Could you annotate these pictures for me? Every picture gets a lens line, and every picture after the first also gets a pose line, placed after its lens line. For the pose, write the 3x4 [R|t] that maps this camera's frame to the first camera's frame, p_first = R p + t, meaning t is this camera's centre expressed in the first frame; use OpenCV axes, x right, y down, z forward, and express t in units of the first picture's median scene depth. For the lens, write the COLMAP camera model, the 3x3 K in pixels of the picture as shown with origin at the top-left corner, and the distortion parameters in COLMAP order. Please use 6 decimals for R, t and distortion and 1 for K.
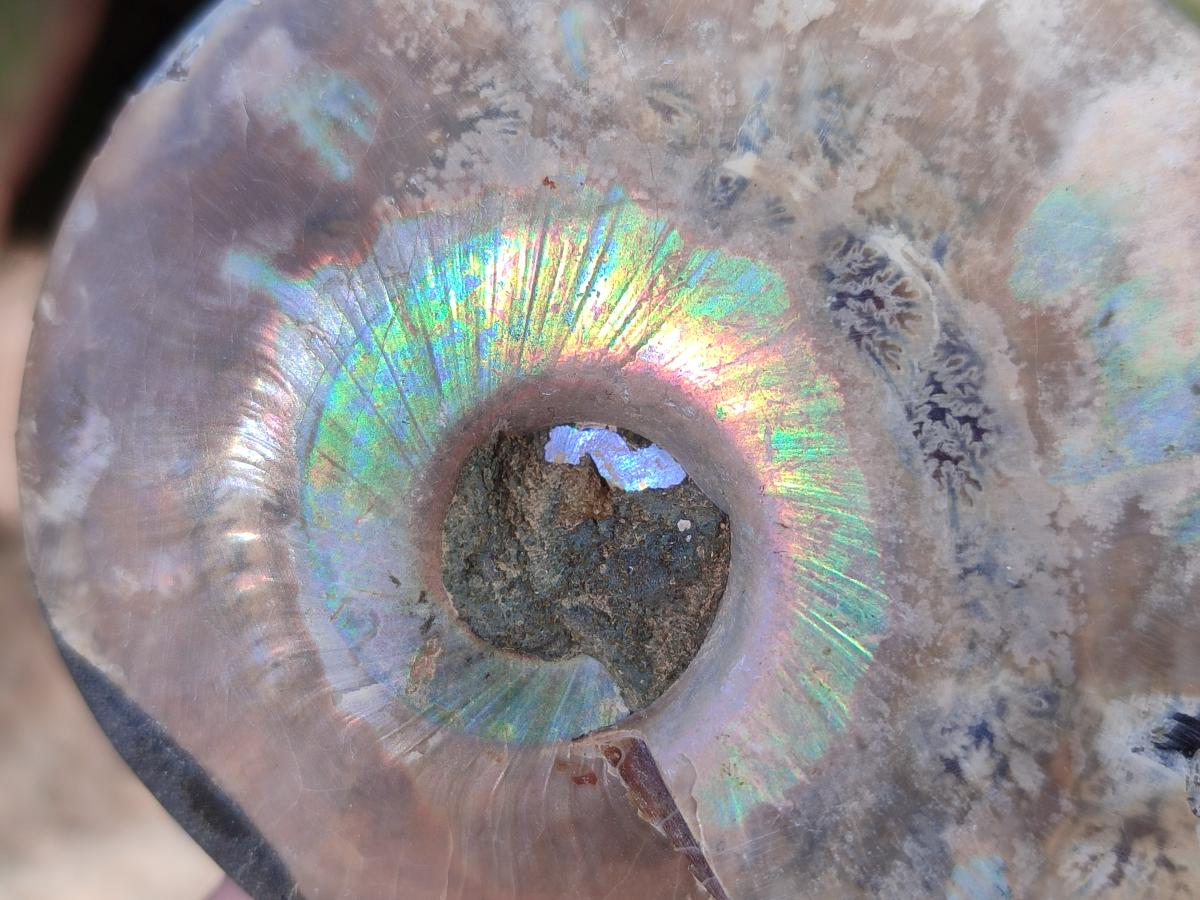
lens RADIAL K [[1775.5, 0, 600.0], [0, 1775.5, 450.0], [0, 0, 1]] dist [0.248829, -2.044986]
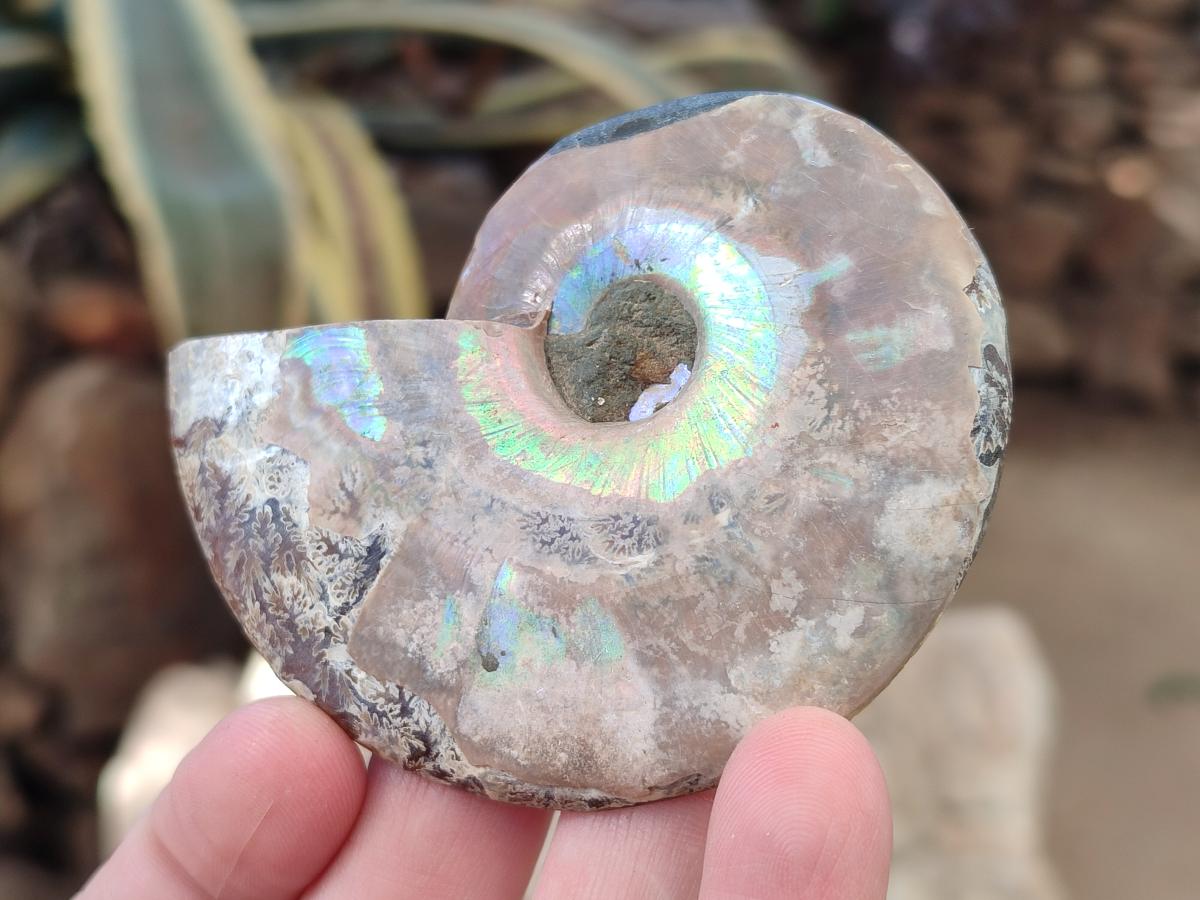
lens RADIAL K [[1775.5, 0, 600.0], [0, 1775.5, 450.0], [0, 0, 1]] dist [0.248829, -2.044986]
pose [[-0.520652, 0.850962, 0.069170, -0.040656], [-0.761648, -0.499554, 0.412721, -0.793582], [0.385764, 0.162201, 0.908227, -0.743822]]
